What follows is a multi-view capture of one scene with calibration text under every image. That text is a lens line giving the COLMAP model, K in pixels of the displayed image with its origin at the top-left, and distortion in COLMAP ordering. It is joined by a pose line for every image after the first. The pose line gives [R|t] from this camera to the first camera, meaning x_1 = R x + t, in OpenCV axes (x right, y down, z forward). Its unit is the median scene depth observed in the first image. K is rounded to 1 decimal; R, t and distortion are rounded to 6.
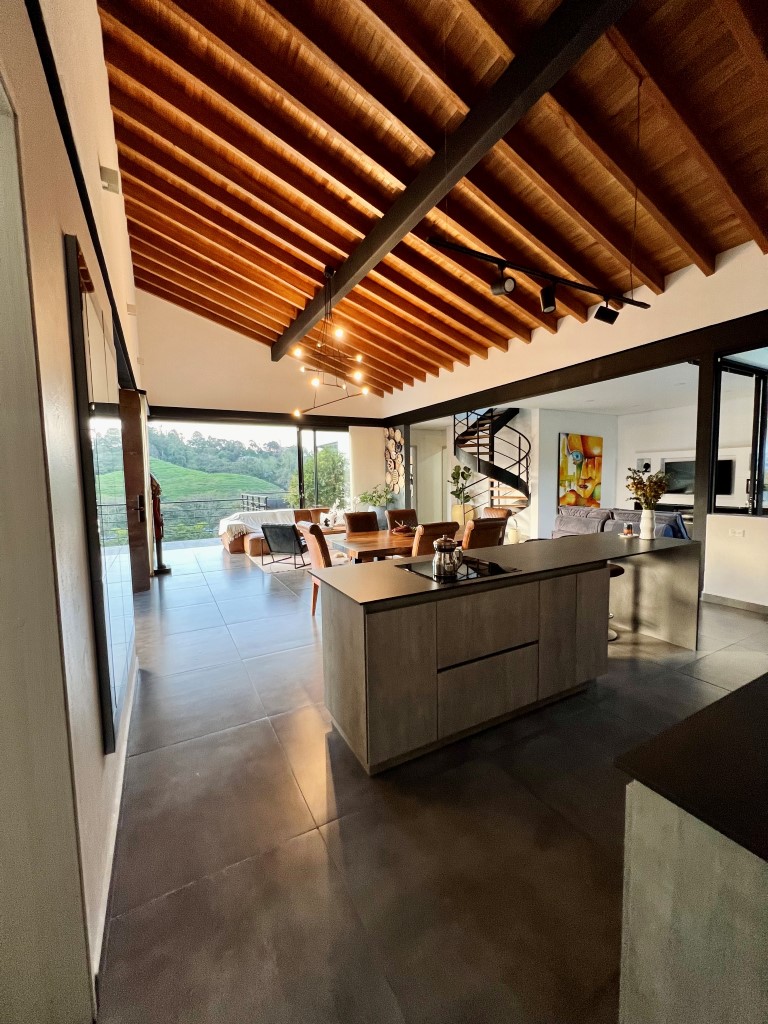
lens RADIAL K [[410.4, 0, 384.0], [0, 410.4, 512.0], [0, 0, 1]] dist [-0.000250, 0.000212]
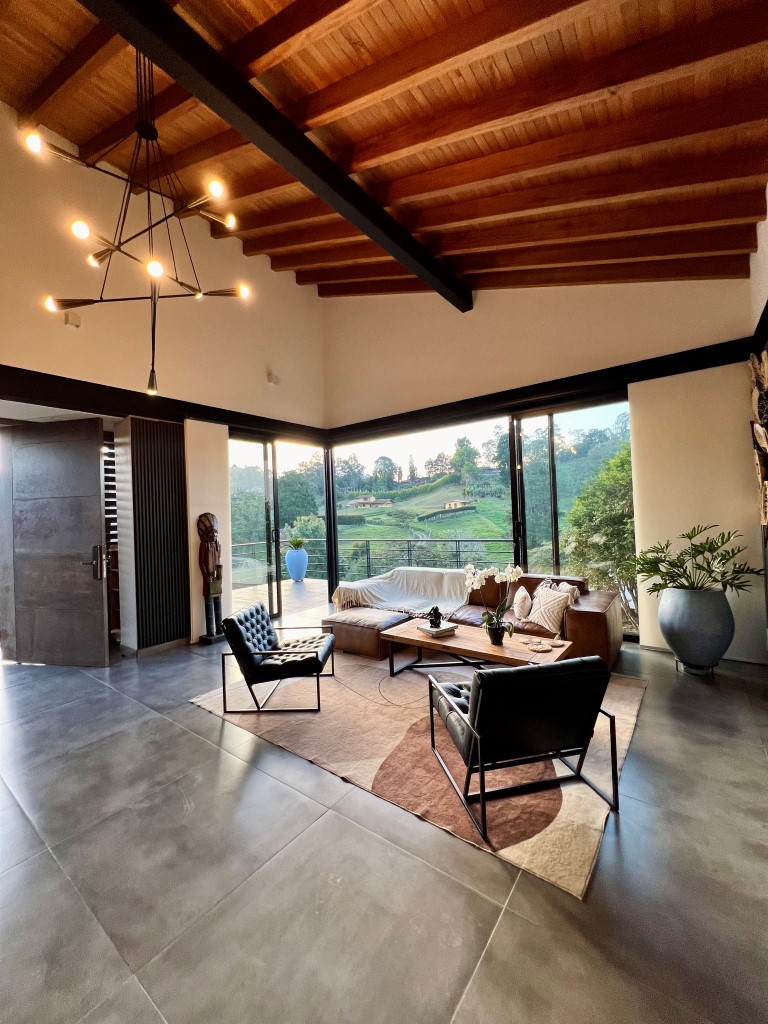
lens RADIAL K [[410.4, 0, 384.0], [0, 410.4, 512.0], [0, 0, 1]] dist [-0.000250, 0.000212]
pose [[0.405300, -0.017163, -0.914022, 0.209374], [-0.046475, 0.998144, -0.039351, -0.048261], [0.913002, 0.058428, 0.403750, 0.607134]]
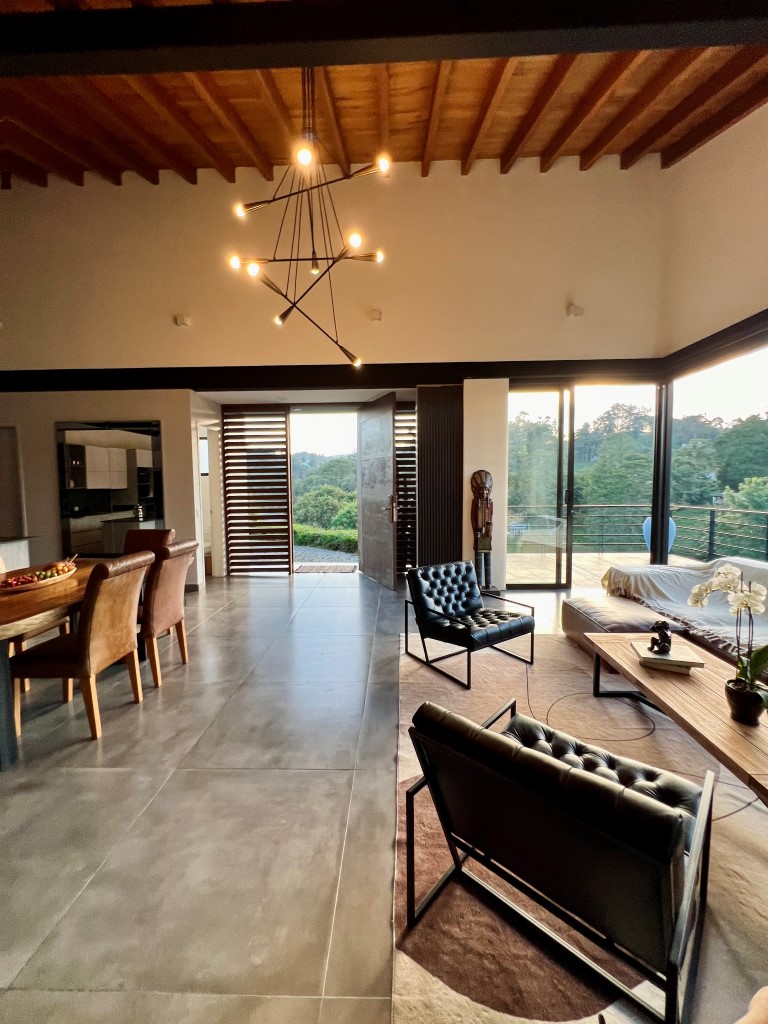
lens RADIAL K [[410.4, 0, 384.0], [0, 410.4, 512.0], [0, 0, 1]] dist [-0.000250, 0.000212]
pose [[-0.513279, 0.068747, -0.855464, 0.164754], [-0.064561, 0.990869, 0.118365, -0.058047], [0.855790, 0.115984, -0.504154, 0.775846]]
